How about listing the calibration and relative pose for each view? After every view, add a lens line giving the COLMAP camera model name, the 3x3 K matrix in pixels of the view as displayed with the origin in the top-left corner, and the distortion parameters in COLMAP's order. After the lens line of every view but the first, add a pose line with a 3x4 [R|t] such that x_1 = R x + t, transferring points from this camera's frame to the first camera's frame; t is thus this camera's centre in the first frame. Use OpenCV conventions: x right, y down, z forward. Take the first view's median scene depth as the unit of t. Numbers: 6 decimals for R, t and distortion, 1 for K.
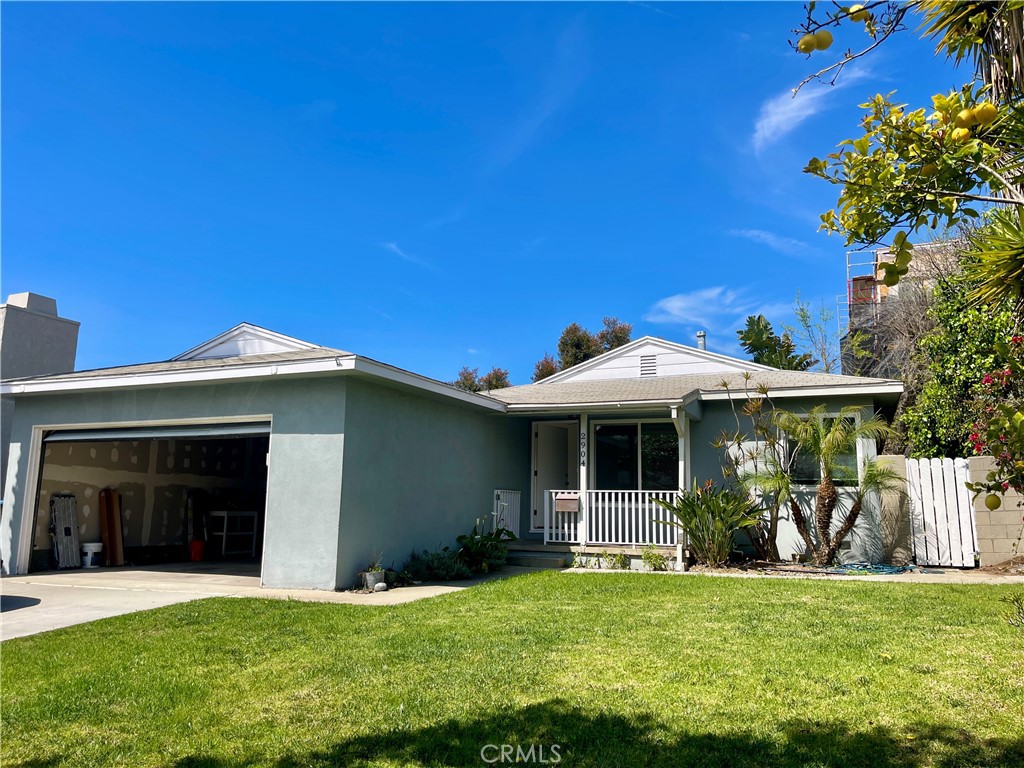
lens RADIAL K [[779.7, 0, 527.3], [0, 779.7, 382.5], [0, 0, 1]] dist [0.077661, -0.124268]
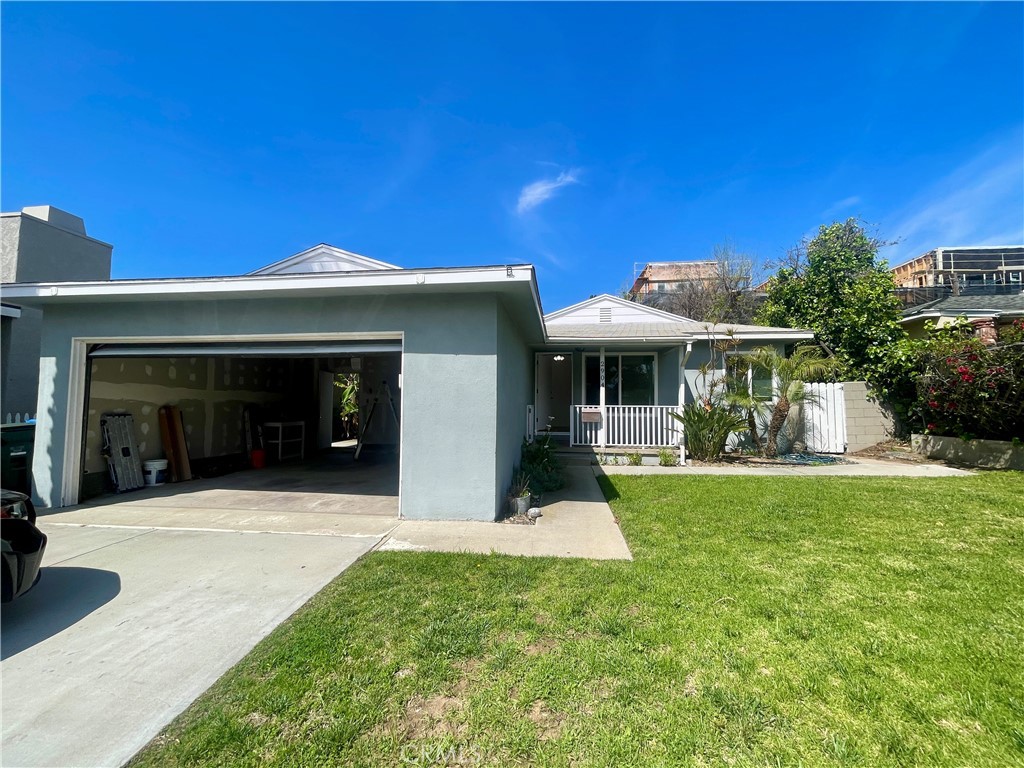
lens RADIAL K [[409.8, 0, 514.1], [0, 409.8, 386.7], [0, 0, 1]] dist [-0.019861, 0.004877]
pose [[0.957619, 0.005623, 0.287981, -0.269938], [-0.040062, 0.992692, 0.113834, 0.035704], [-0.285237, -0.120547, 0.950846, 0.404853]]
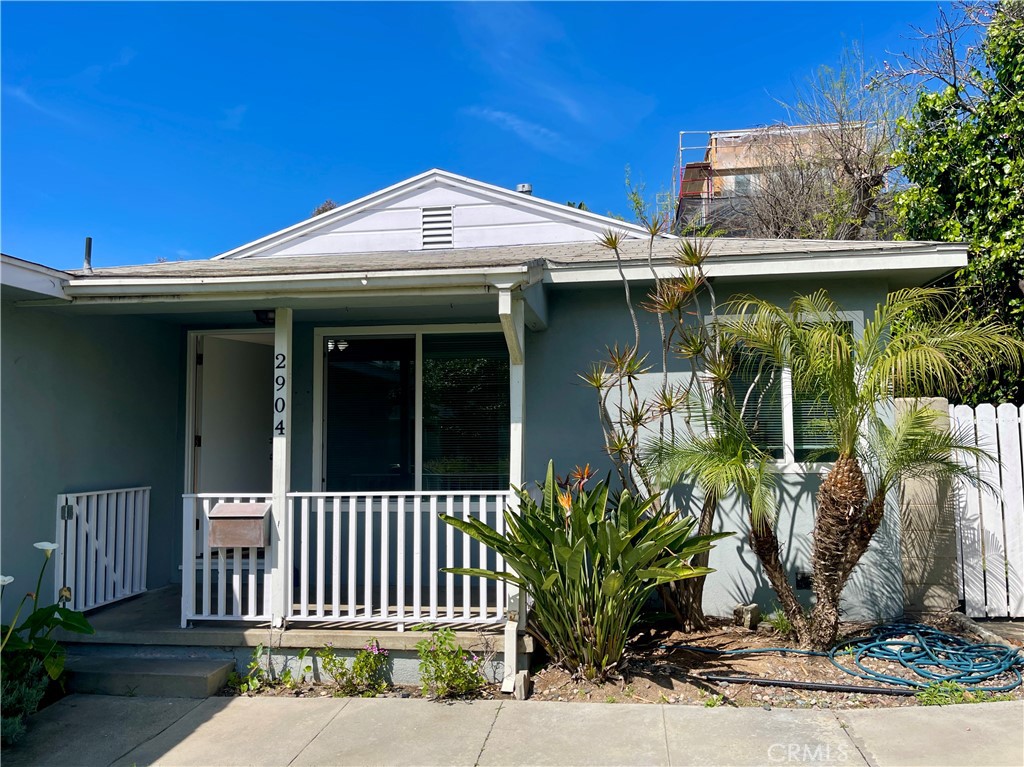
lens RADIAL K [[779.7, 0, 527.3], [0, 779.7, 382.0], [0, 0, 1]] dist [0.077661, -0.124268]
pose [[0.962280, -0.005850, 0.271997, 0.086221], [-0.020119, 0.995501, 0.092588, 0.039148], [-0.271315, -0.094568, 0.957834, 0.582455]]
